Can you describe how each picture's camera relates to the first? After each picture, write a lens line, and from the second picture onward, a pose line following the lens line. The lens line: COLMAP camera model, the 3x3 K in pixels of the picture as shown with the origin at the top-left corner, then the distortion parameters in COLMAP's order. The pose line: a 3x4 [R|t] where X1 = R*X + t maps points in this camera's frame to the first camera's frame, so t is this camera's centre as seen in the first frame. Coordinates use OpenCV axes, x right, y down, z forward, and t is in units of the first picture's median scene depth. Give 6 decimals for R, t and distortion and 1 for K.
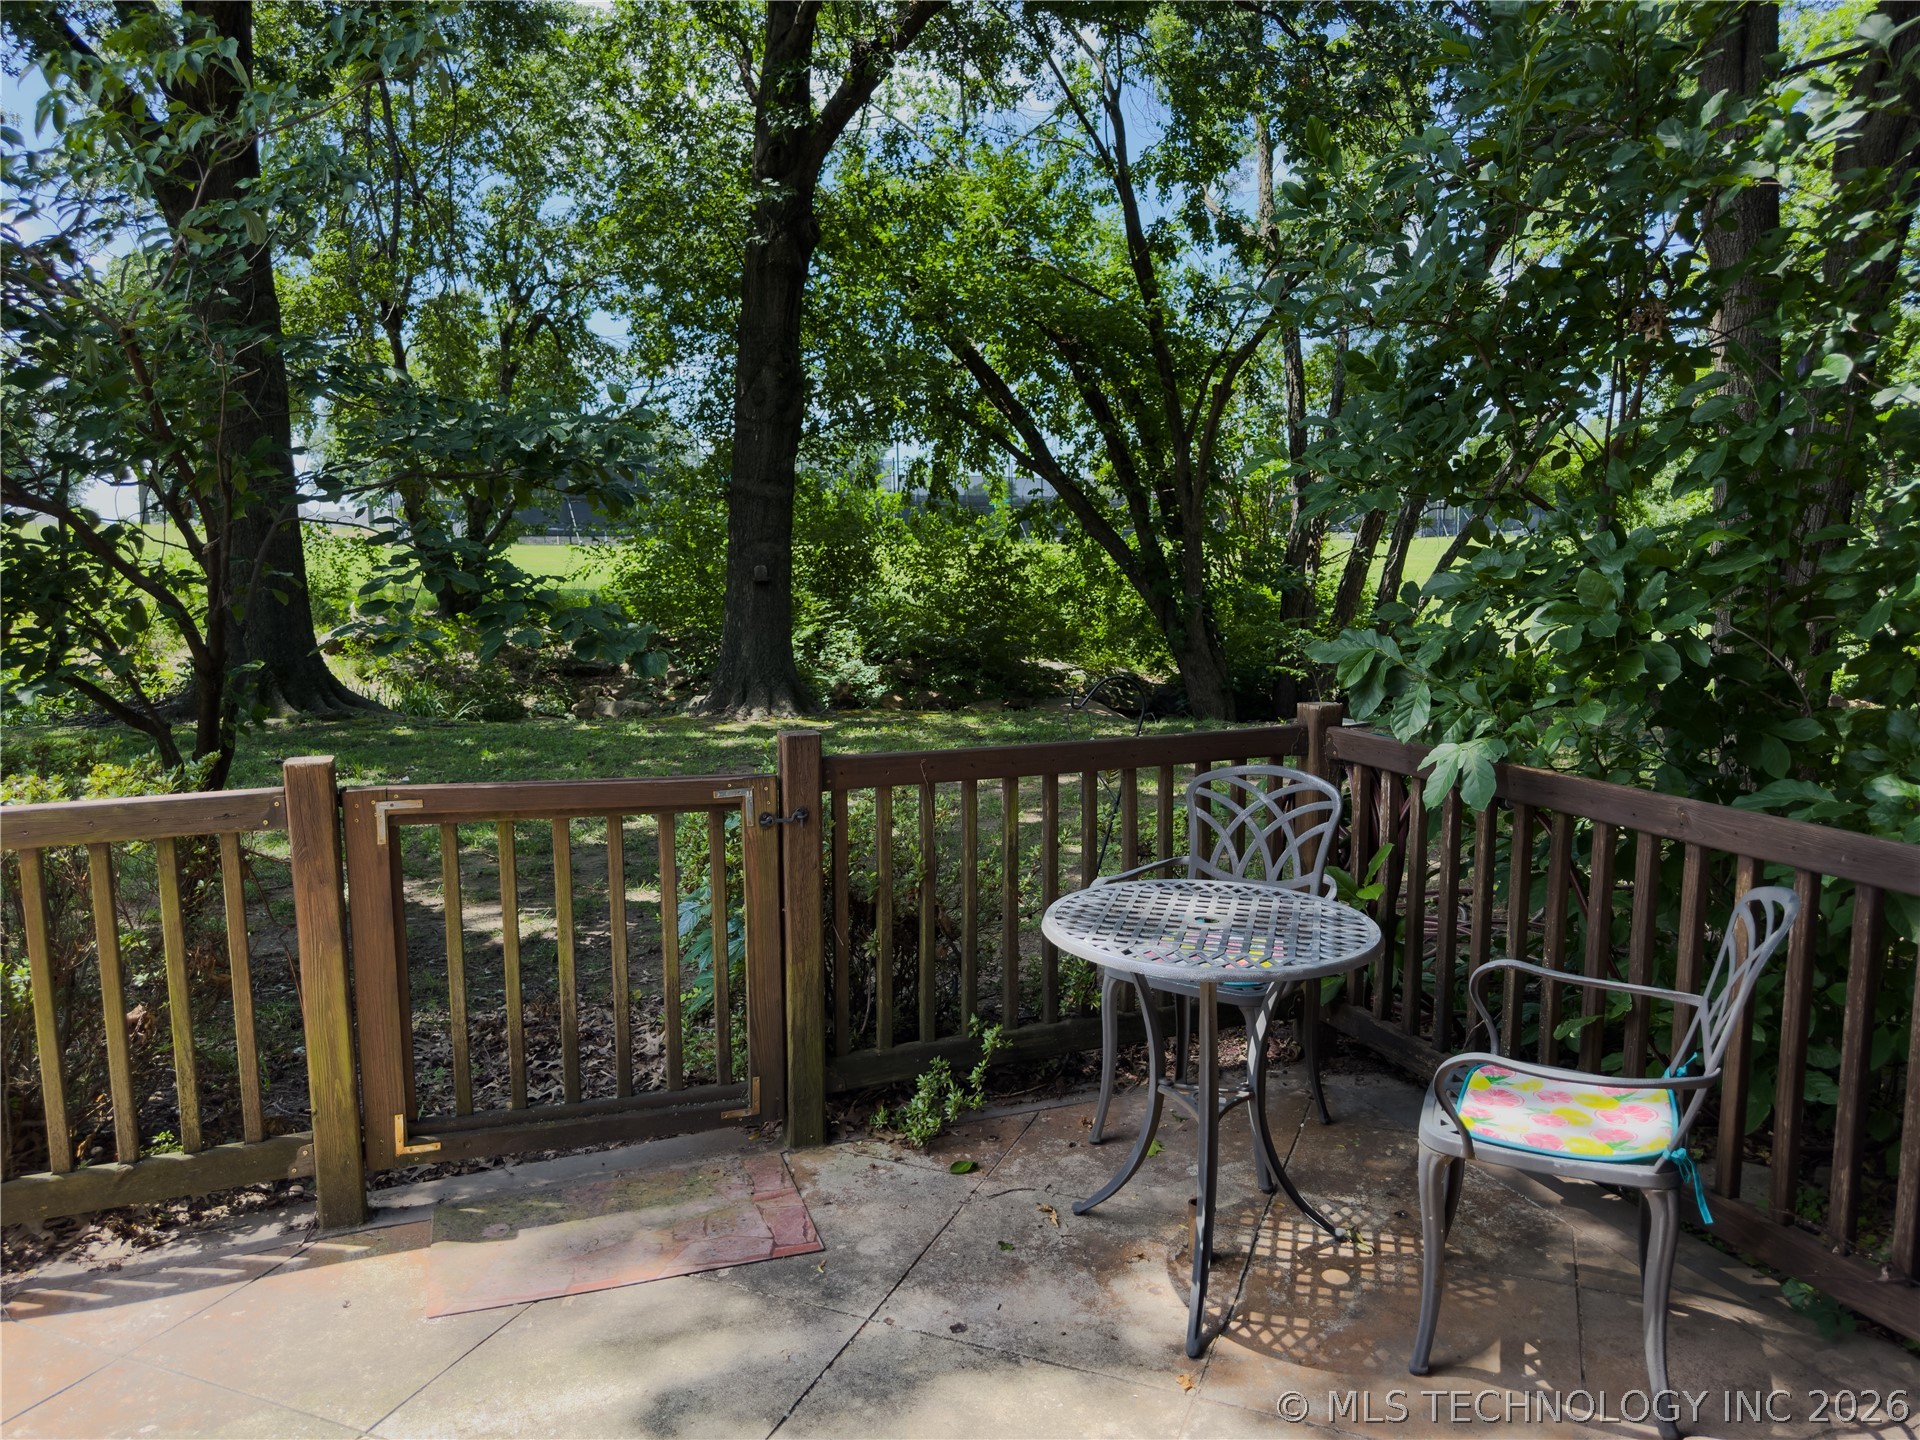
lens RADIAL K [[1355.0, 0, 958.1], [0, 1355.0, 725.2], [0, 0, 1]] dist [0.077412, -0.096797]
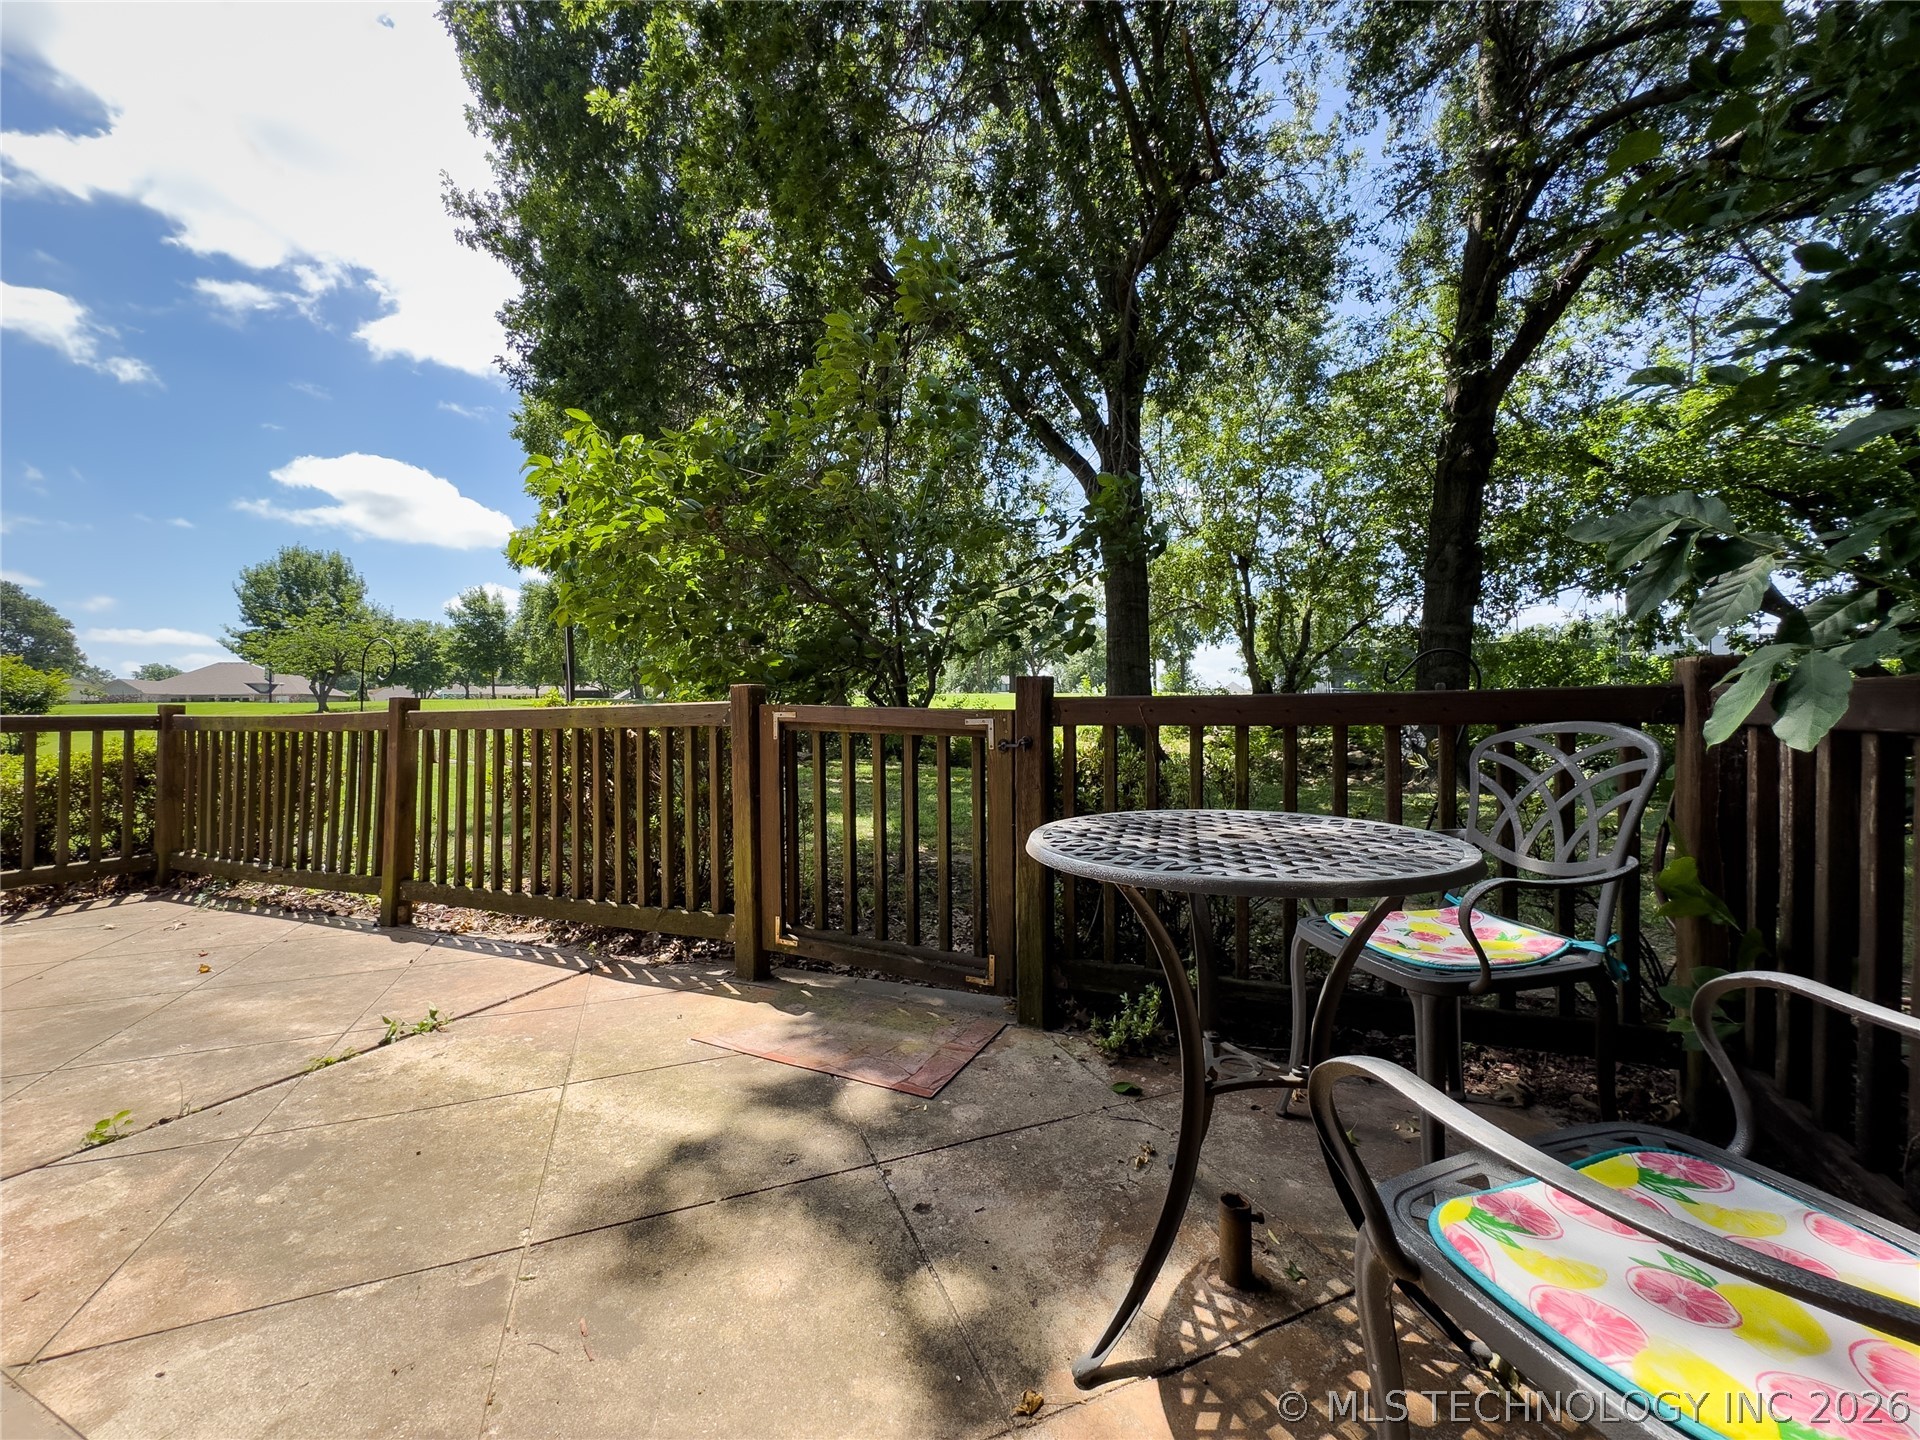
lens RADIAL K [[768.8, 0, 962.7], [0, 768.8, 713.5], [0, 0, 1]] dist [-0.000237, 0.000592]
pose [[0.697072, -0.006065, -0.716976, 0.331908], [-0.083459, 0.992481, -0.089537, 0.105076], [0.712128, 0.122252, 0.691324, 0.469161]]
